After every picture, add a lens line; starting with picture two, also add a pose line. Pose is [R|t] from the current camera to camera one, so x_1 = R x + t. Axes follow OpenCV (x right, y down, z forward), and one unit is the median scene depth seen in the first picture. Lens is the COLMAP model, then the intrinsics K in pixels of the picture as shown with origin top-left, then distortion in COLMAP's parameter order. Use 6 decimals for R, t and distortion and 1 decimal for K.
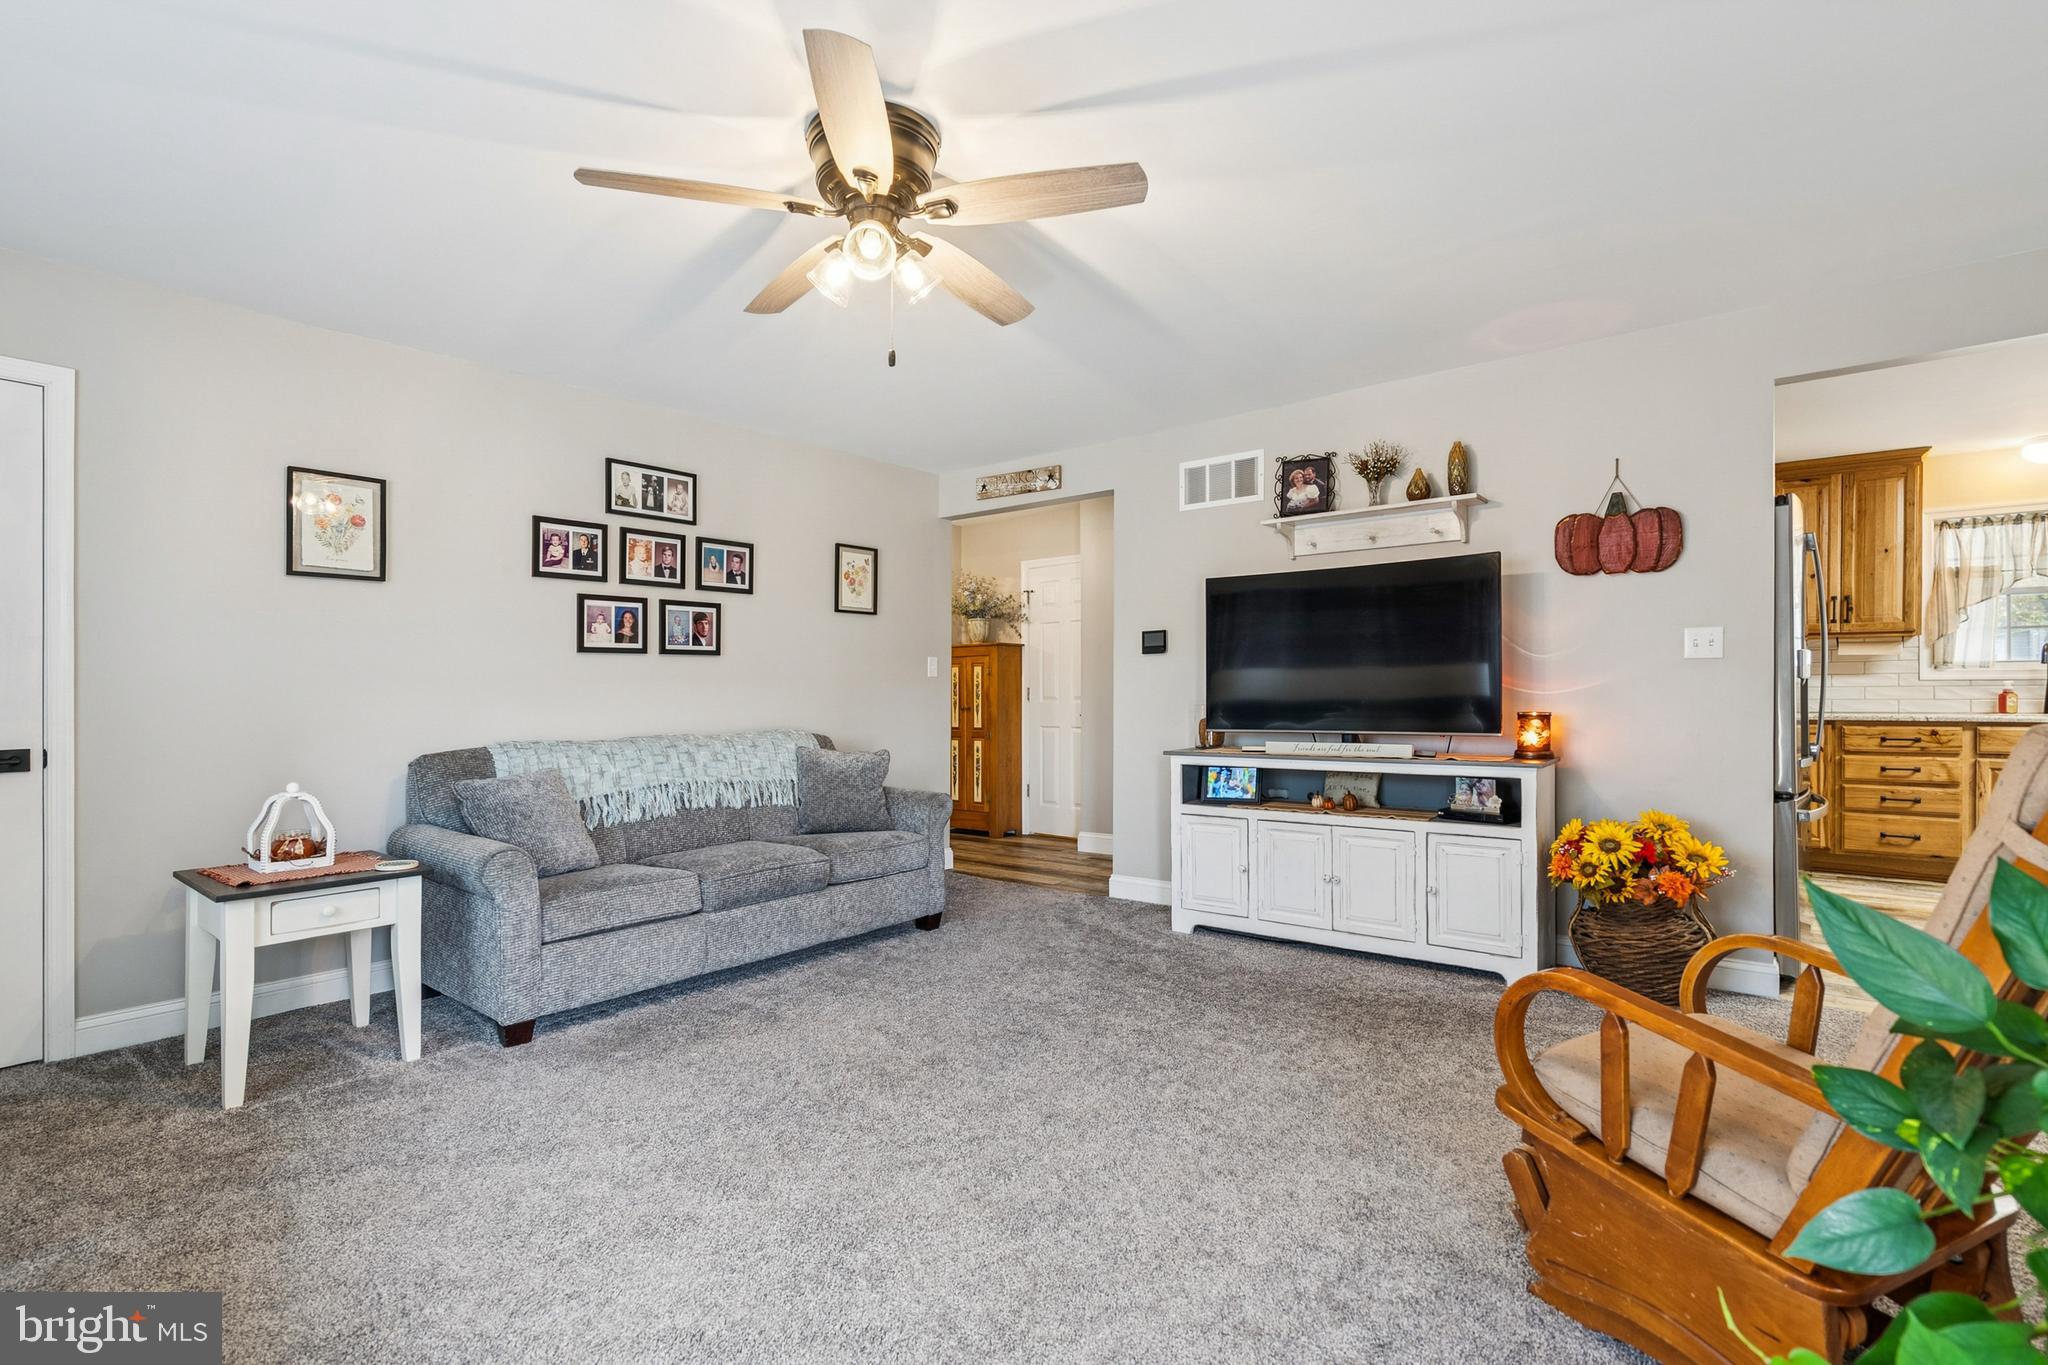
lens RADIAL K [[941.9, 0, 1009.0], [0, 941.9, 691.9], [0, 0, 1]] dist [-0.000737, 0.000252]
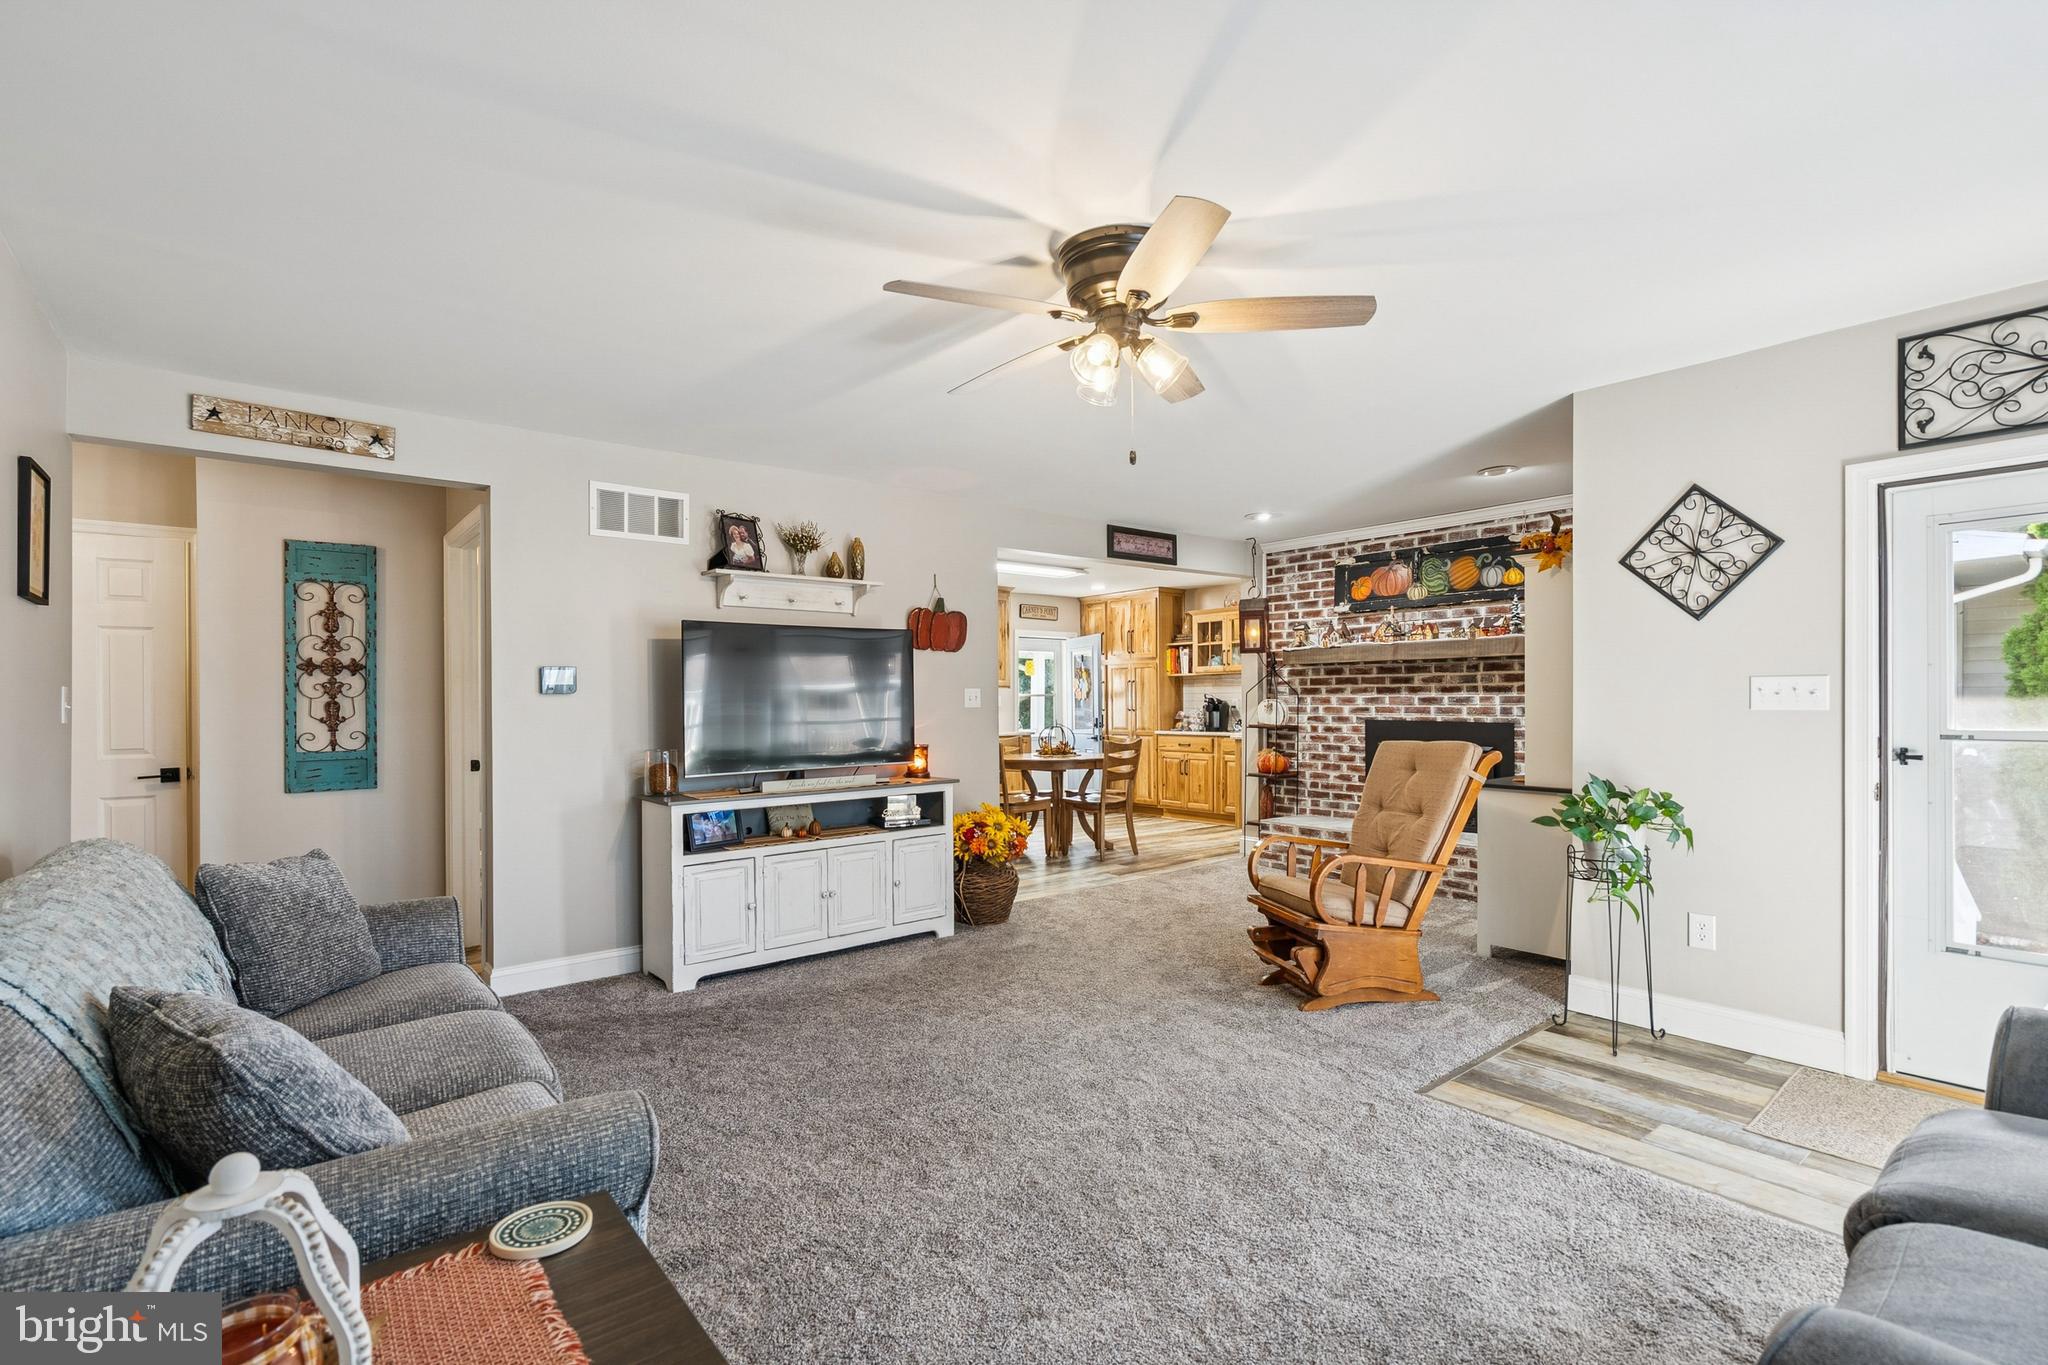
lens RADIAL K [[941.9, 0, 1016.0], [0, 941.9, 703.5], [0, 0, 1]] dist [-0.000737, 0.000252]
pose [[0.209322, 0.004031, 0.977838, -0.534164], [0.007476, 0.999956, -0.005723, -0.020948], [-0.977818, 0.008508, 0.209282, 0.372048]]
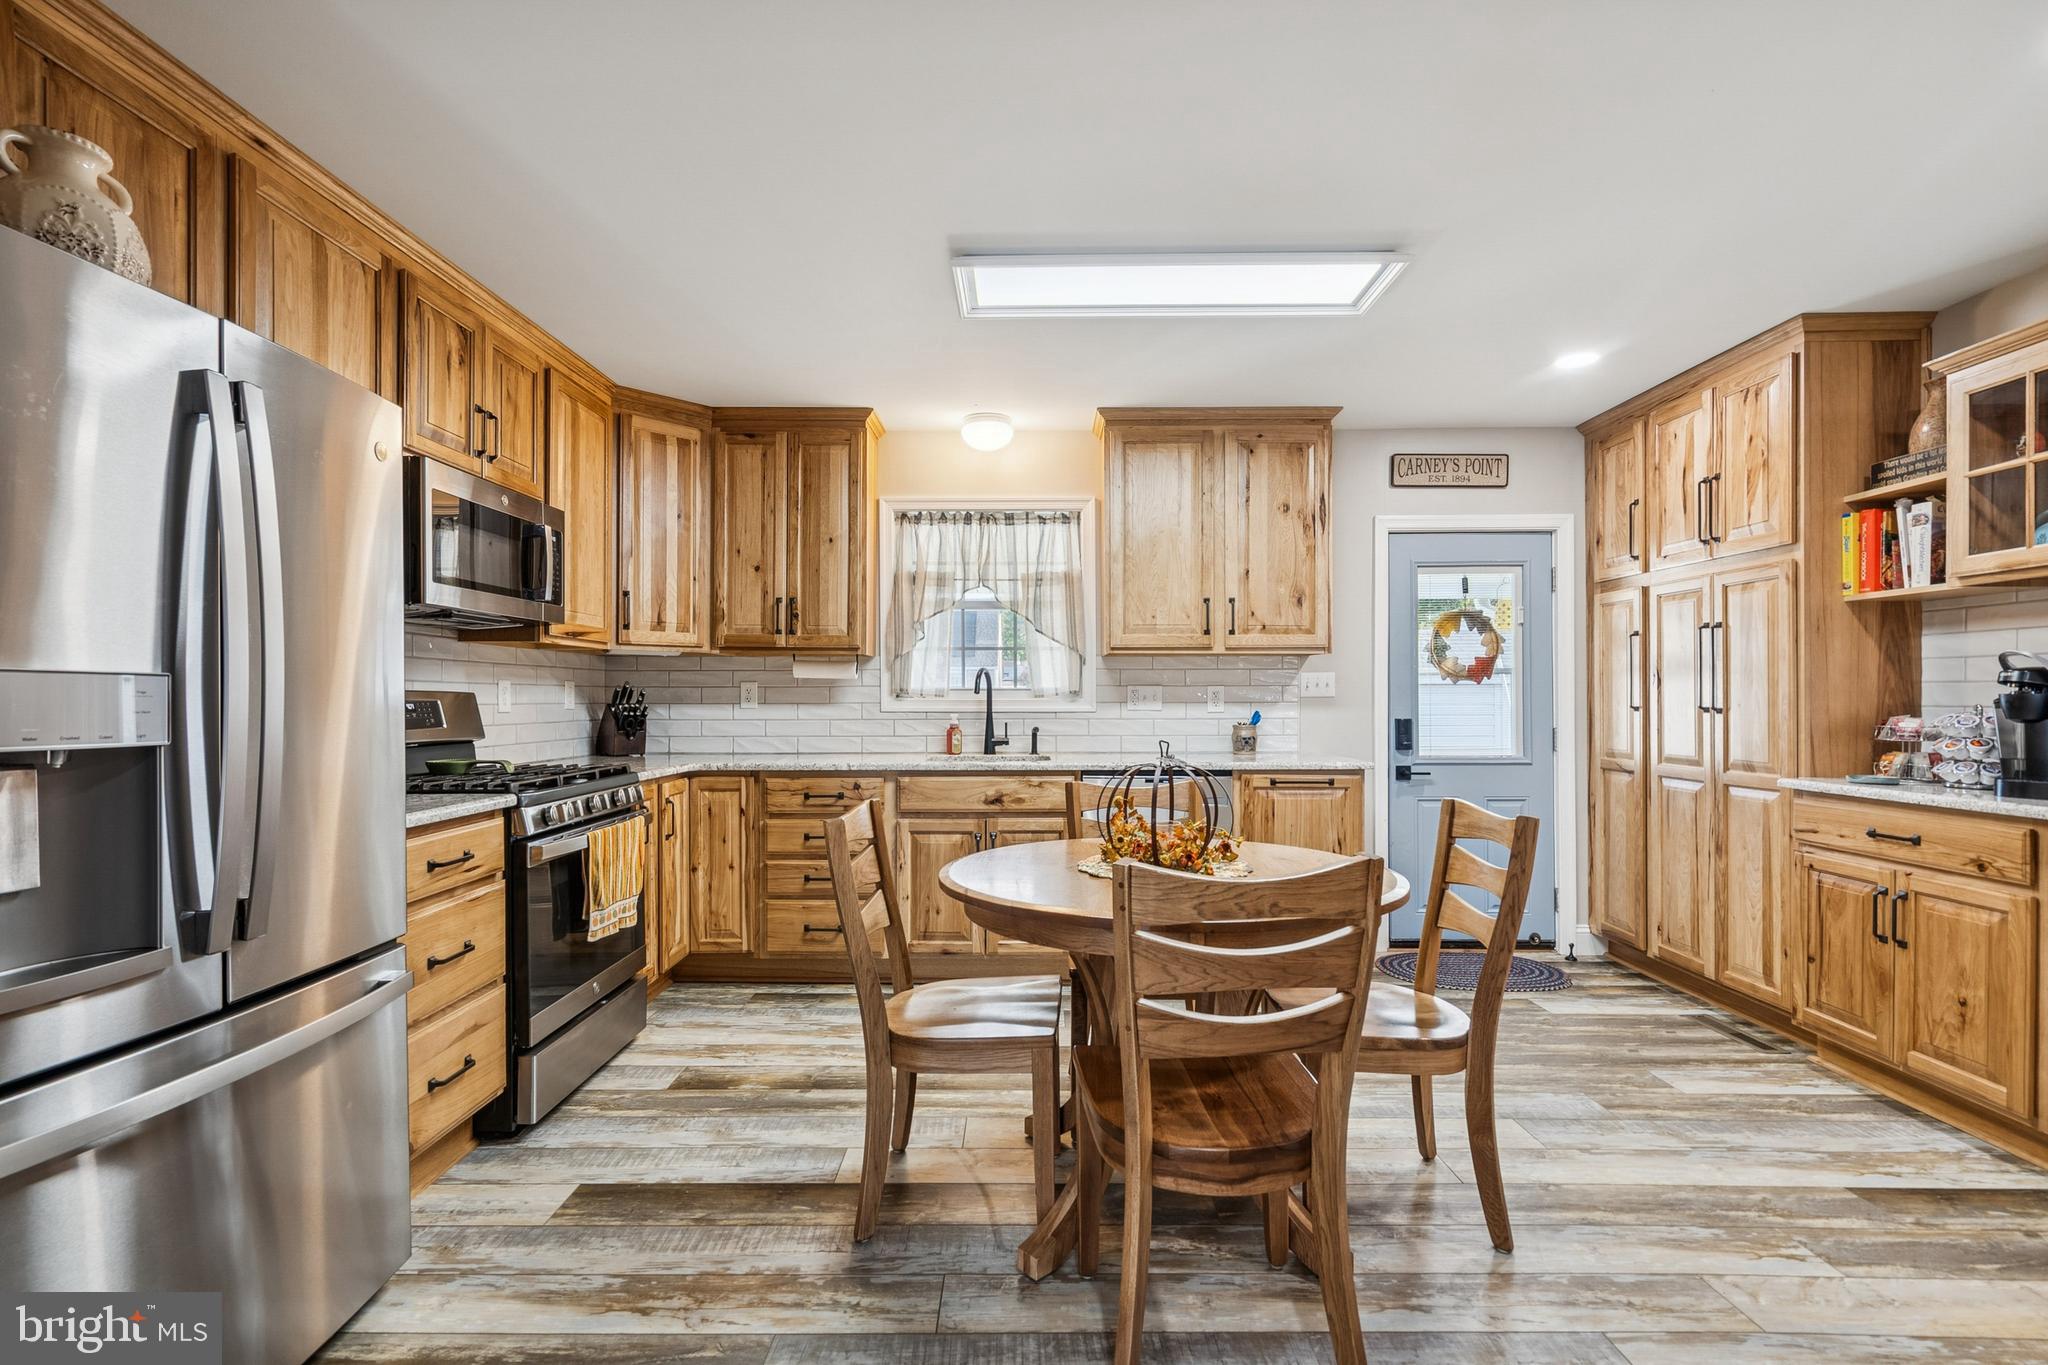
lens RADIAL K [[941.9, 0, 1019.1], [0, 941.9, 694.7], [0, 0, 1]] dist [-0.000737, 0.000252]
pose [[0.783368, 0.007431, 0.621513, 0.605985], [-0.000986, 0.999942, -0.010713, -0.019962], [-0.621557, 0.007779, 0.783330, 0.331479]]
